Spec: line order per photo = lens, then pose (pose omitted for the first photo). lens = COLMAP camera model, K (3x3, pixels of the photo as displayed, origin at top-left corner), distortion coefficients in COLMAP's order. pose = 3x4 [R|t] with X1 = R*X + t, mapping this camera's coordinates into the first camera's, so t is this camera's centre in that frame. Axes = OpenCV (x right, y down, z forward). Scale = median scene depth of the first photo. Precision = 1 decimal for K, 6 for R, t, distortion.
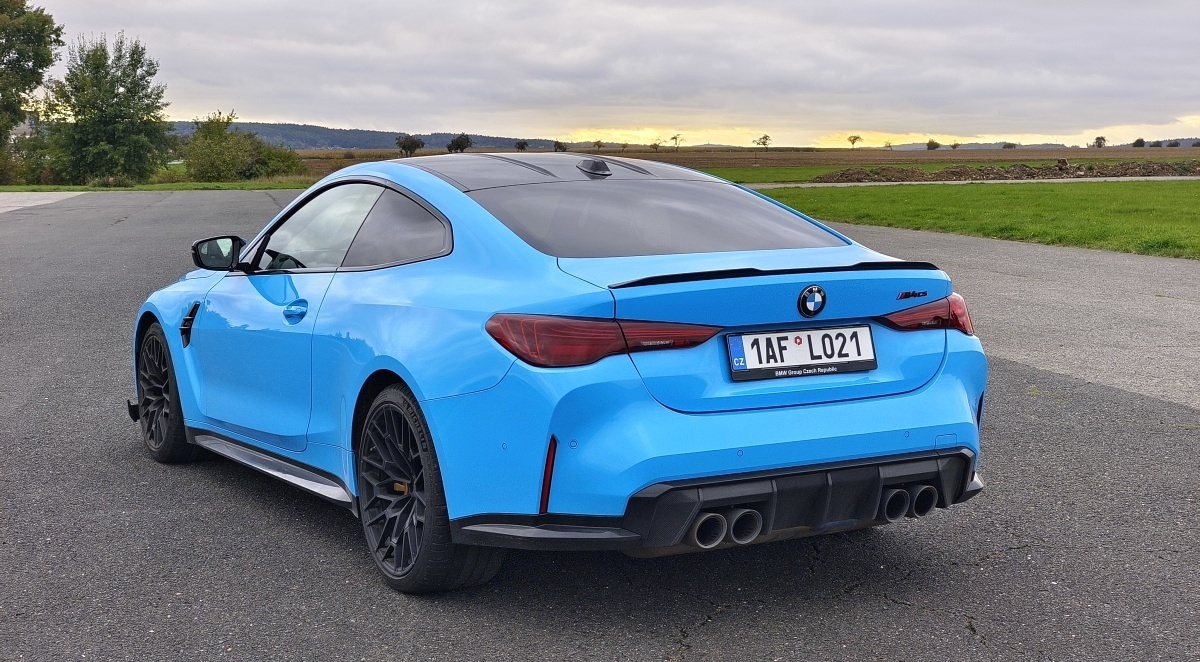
lens RADIAL K [[1818.9, 0, 597.9], [0, 1818.9, 326.5], [0, 0, 1]] dist [-0.020912, 0.000000]
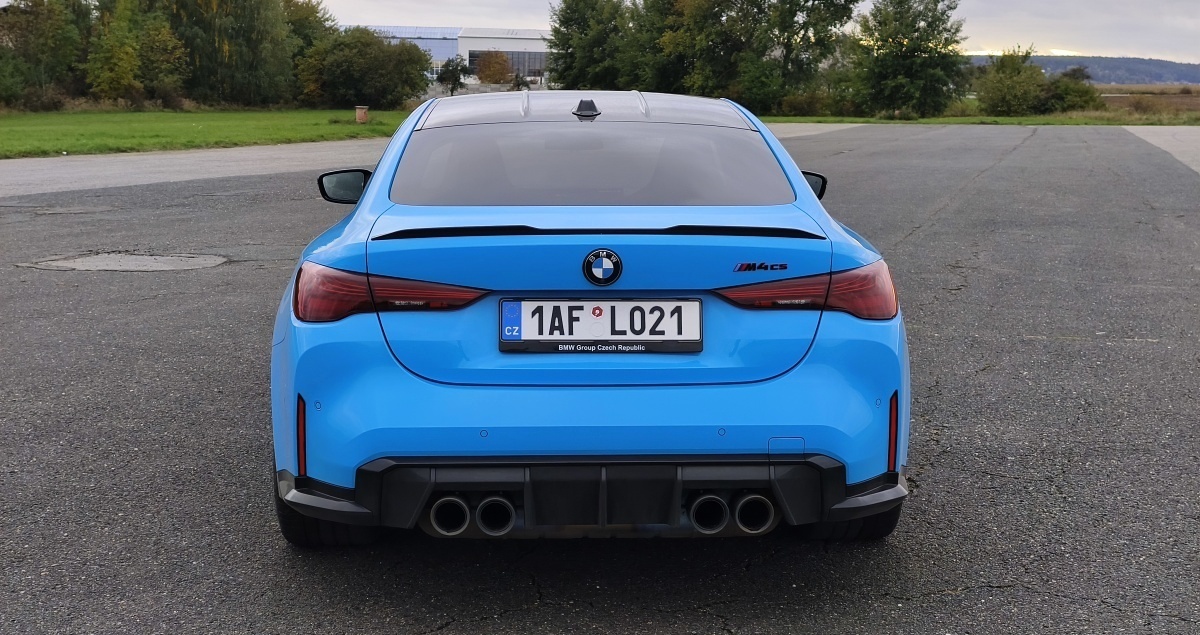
lens RADIAL K [[1772.6, 0, 606.7], [0, 1772.6, 323.9], [0, 0, 1]] dist [0.077433, 0.000000]
pose [[0.883238, 0.073803, -0.463080, 0.497907], [-0.056552, 0.997094, 0.051049, -0.029330], [0.465502, -0.018900, 0.884845, 0.249320]]
